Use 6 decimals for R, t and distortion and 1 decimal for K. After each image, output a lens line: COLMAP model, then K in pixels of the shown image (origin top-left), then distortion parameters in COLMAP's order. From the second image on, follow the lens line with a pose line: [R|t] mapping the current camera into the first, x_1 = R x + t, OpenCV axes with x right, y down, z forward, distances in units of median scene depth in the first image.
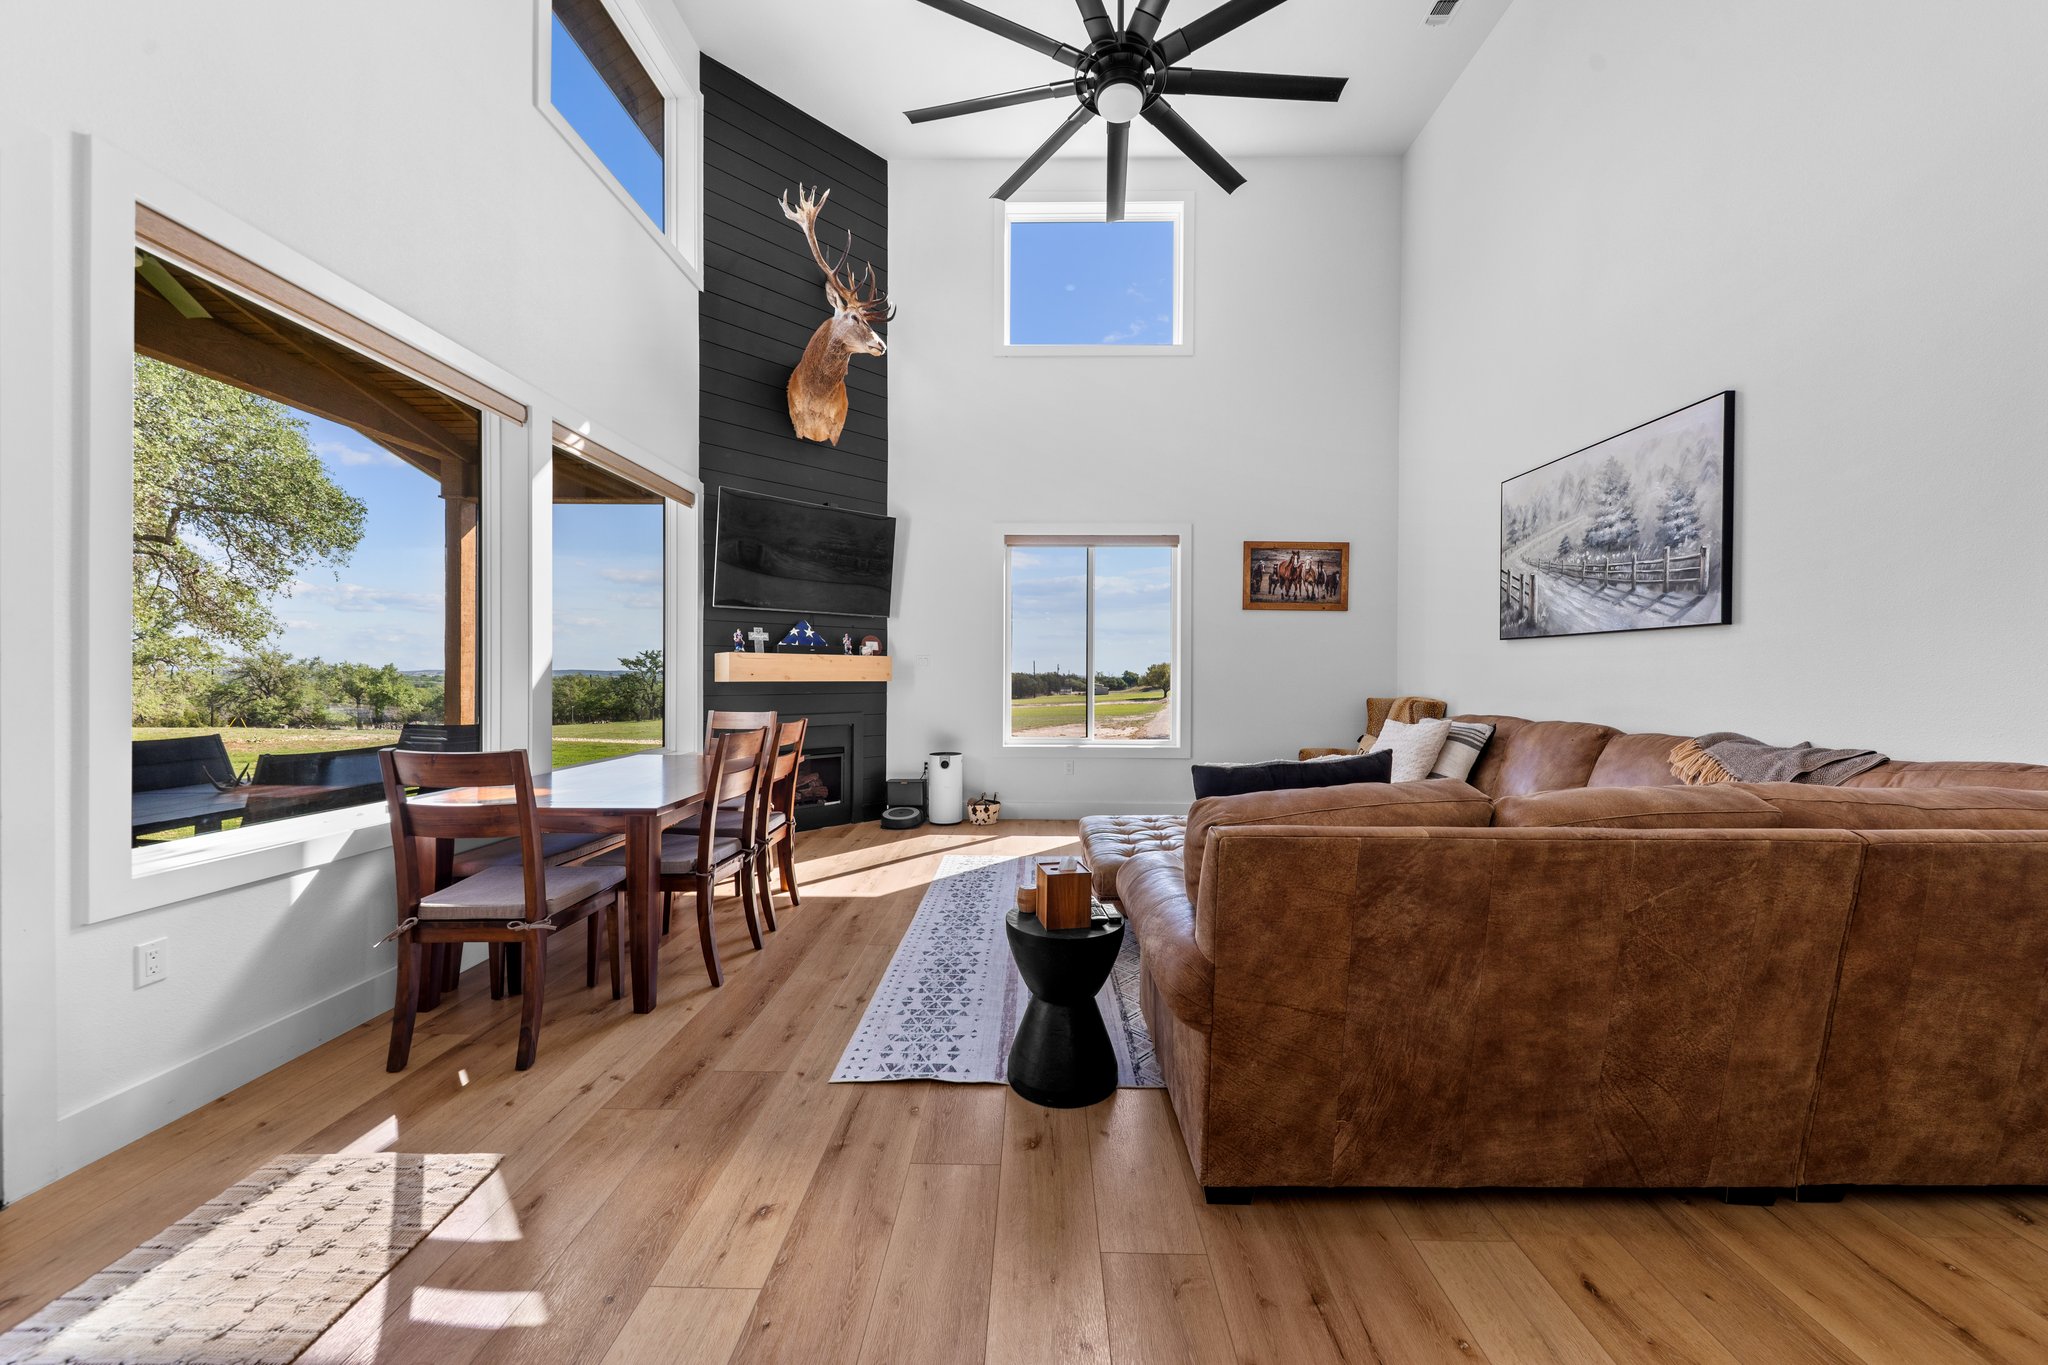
lens RADIAL K [[729.0, 0, 1034.7], [0, 729.0, 680.1], [0, 0, 1]] dist [0.001281, -0.000476]
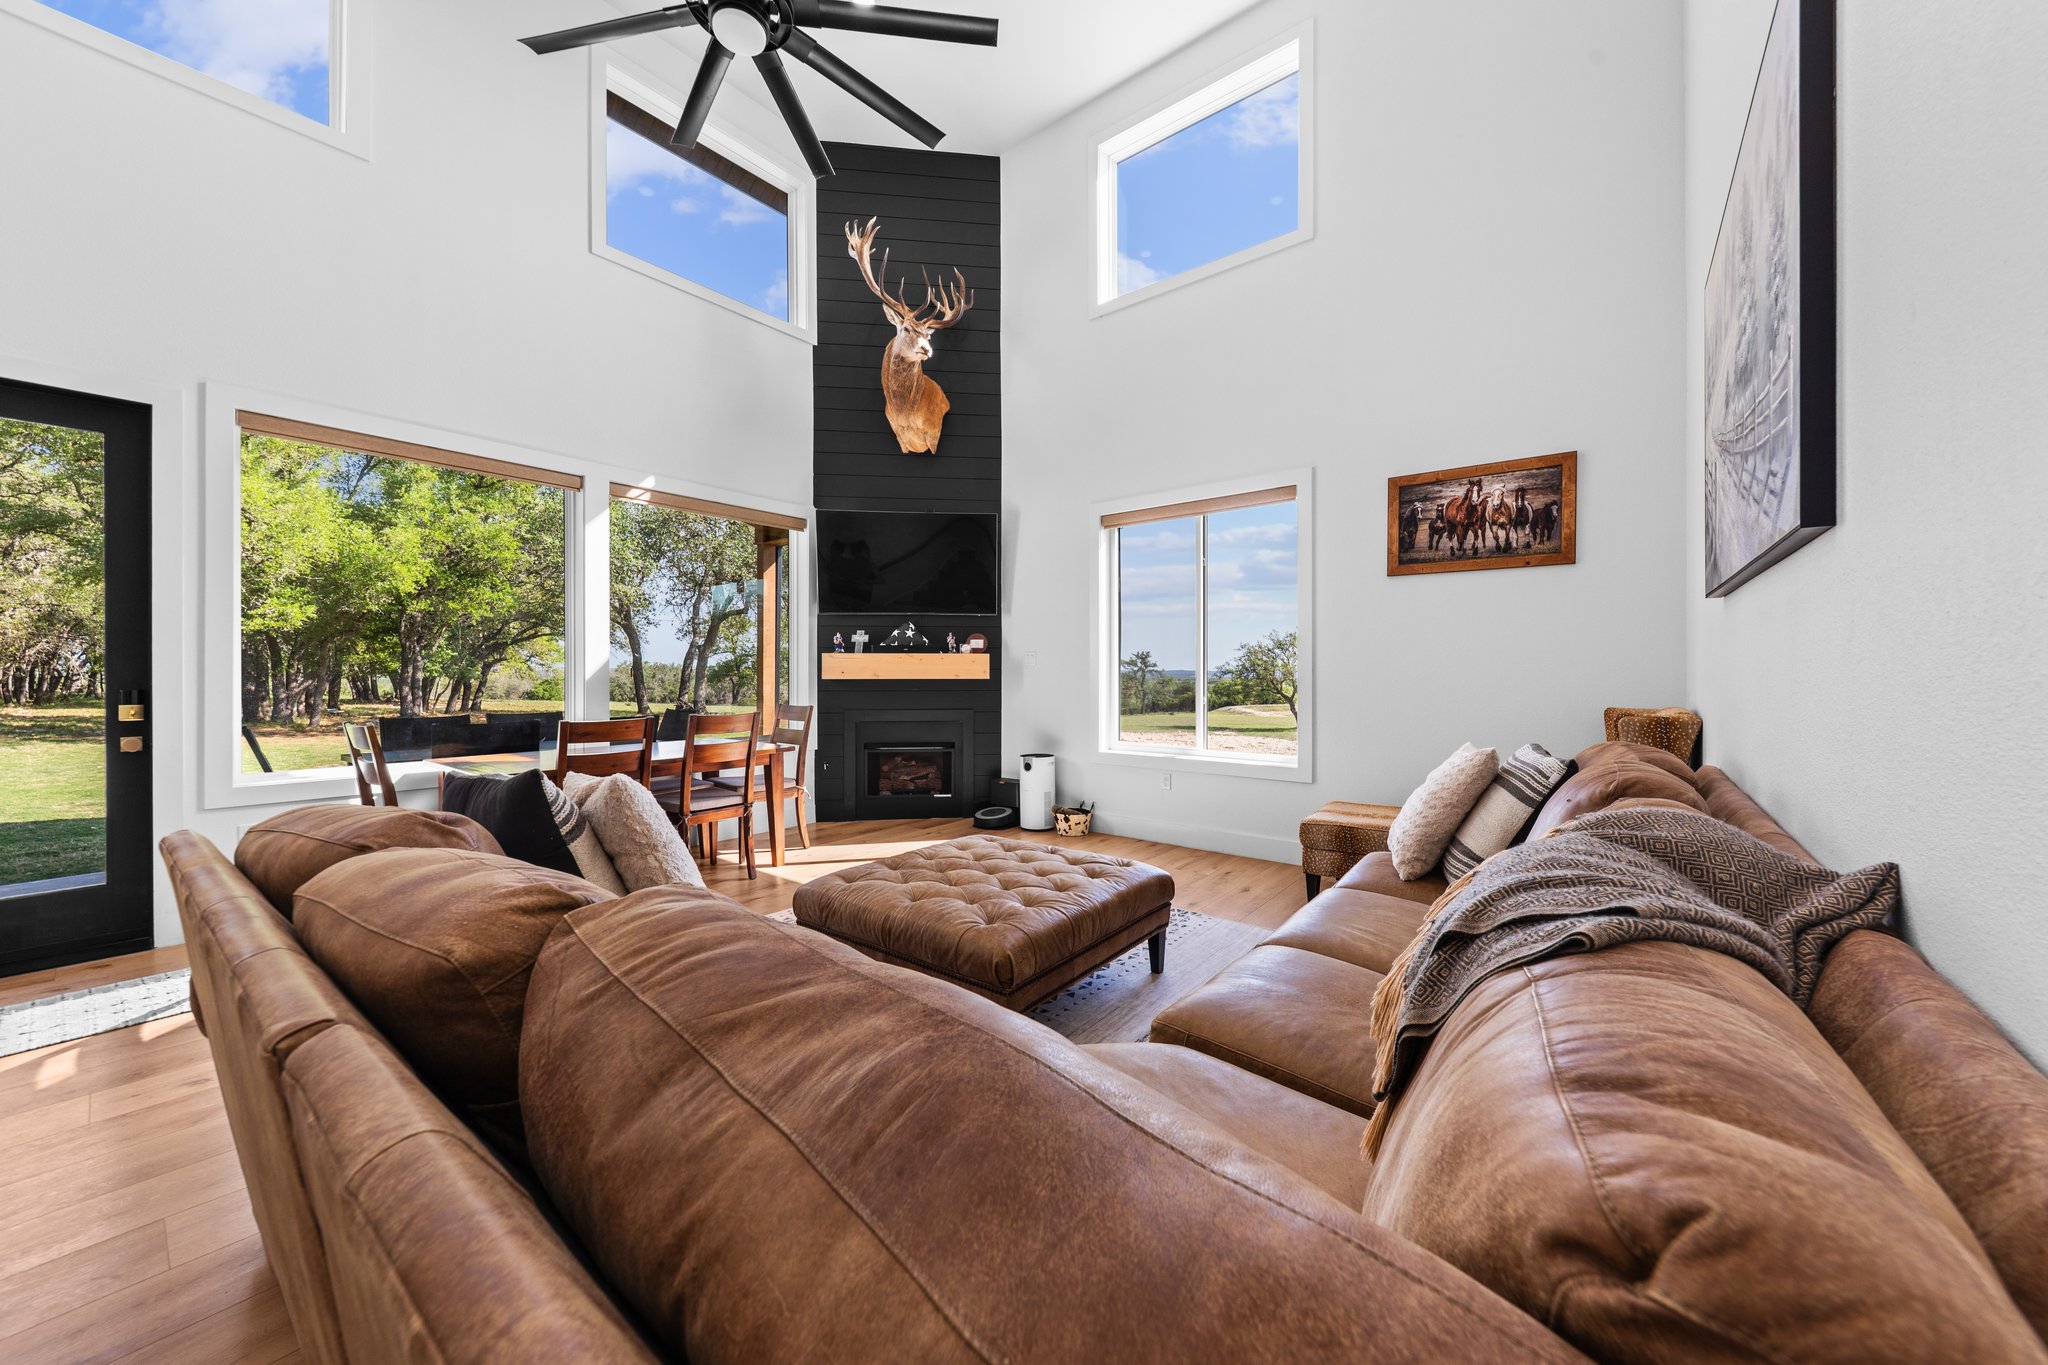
lens RADIAL K [[729.0, 0, 1032.2], [0, 729.0, 674.1], [0, 0, 1]] dist [0.001281, -0.000476]
pose [[0.793643, -0.004179, -0.608369, 0.449818], [0.000279, 0.999979, -0.006506, 0.001783], [0.608384, 0.004994, 0.793627, 0.243993]]
